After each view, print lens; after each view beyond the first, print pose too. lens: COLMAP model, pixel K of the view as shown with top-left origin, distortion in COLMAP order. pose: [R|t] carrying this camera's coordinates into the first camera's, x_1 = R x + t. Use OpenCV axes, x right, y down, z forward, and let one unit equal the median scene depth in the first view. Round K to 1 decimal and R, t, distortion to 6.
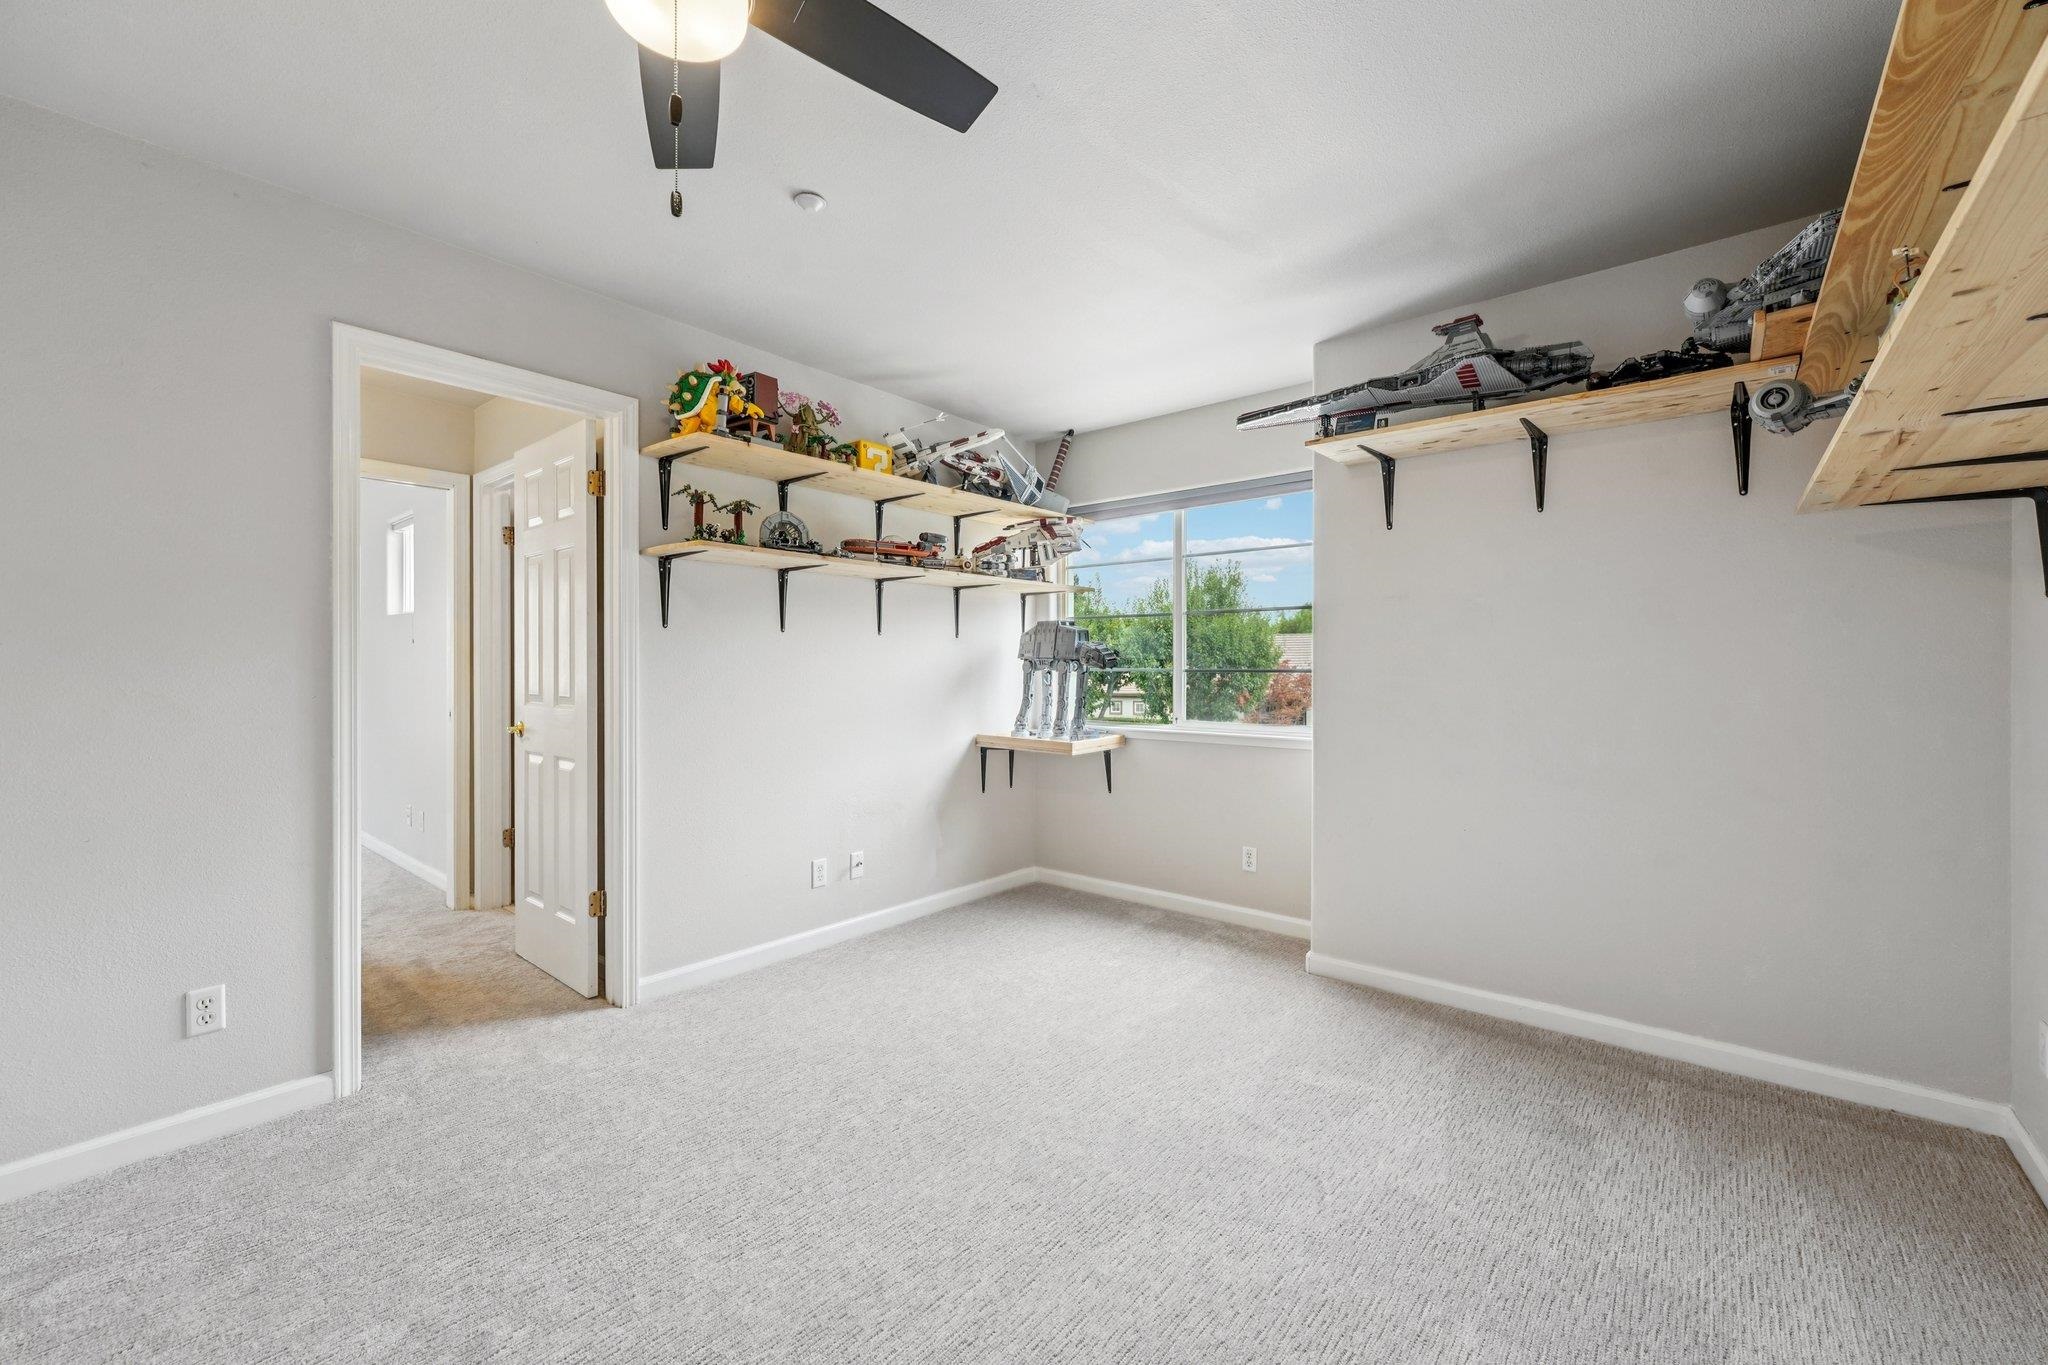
lens RADIAL K [[827.9, 0, 1018.2], [0, 827.9, 662.5], [0, 0, 1]] dist [-0.000052, 0.000044]
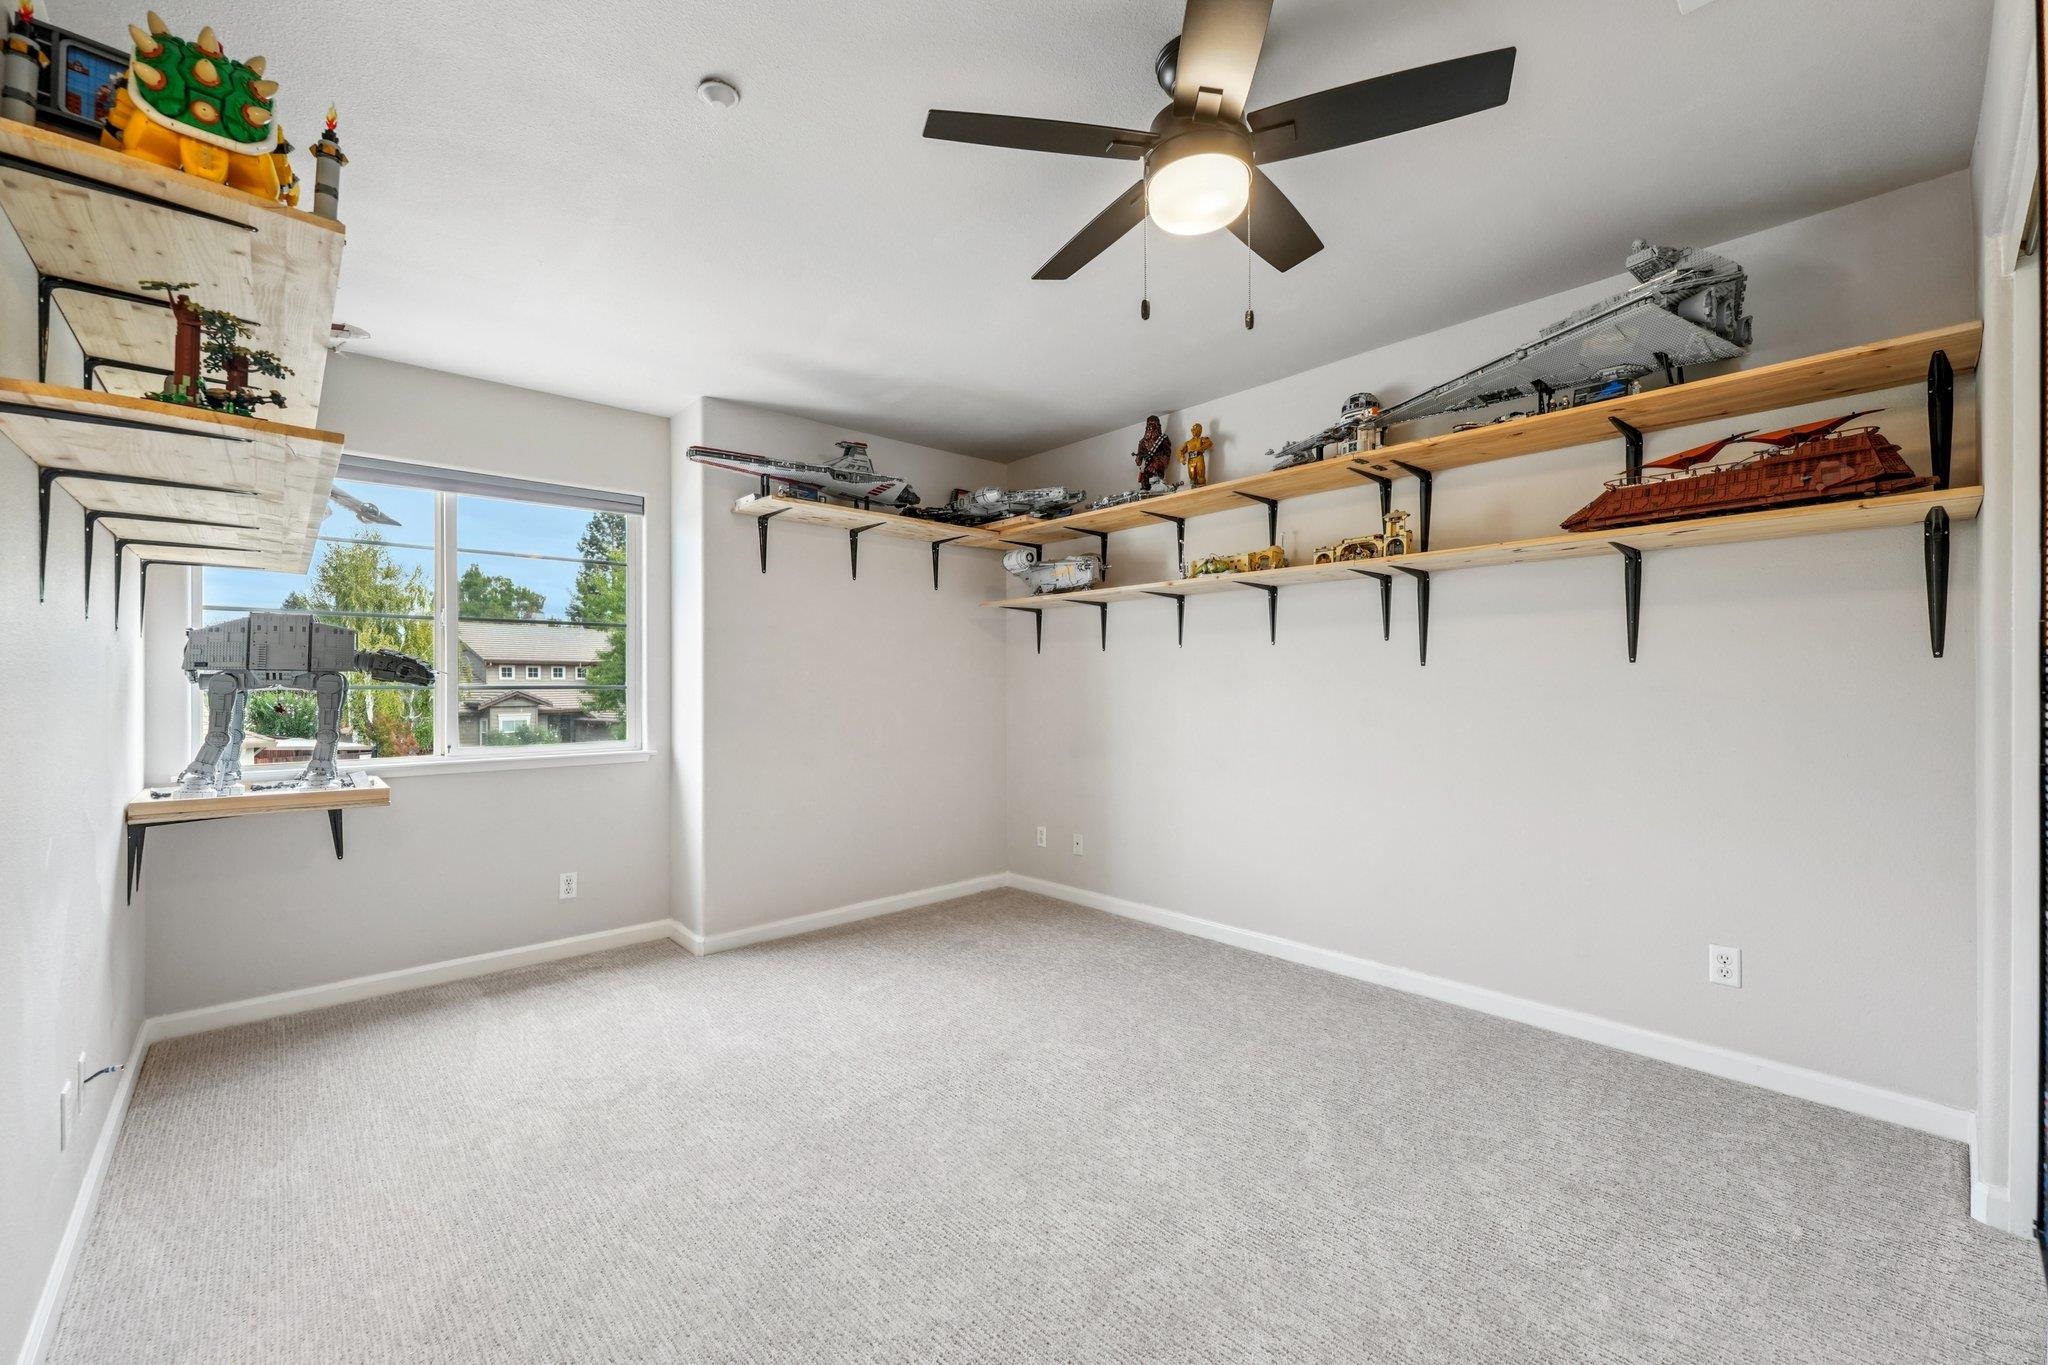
lens RADIAL K [[817.1, 0, 1024.0], [0, 817.1, 682.5], [0, 0, 1]] dist [-0.001002, -0.000172]
pose [[0.131839, -0.004148, 0.991263, -0.694441], [-0.002244, 0.999987, 0.004483, -0.001524], [-0.991269, -0.002816, 0.131828, 0.428903]]
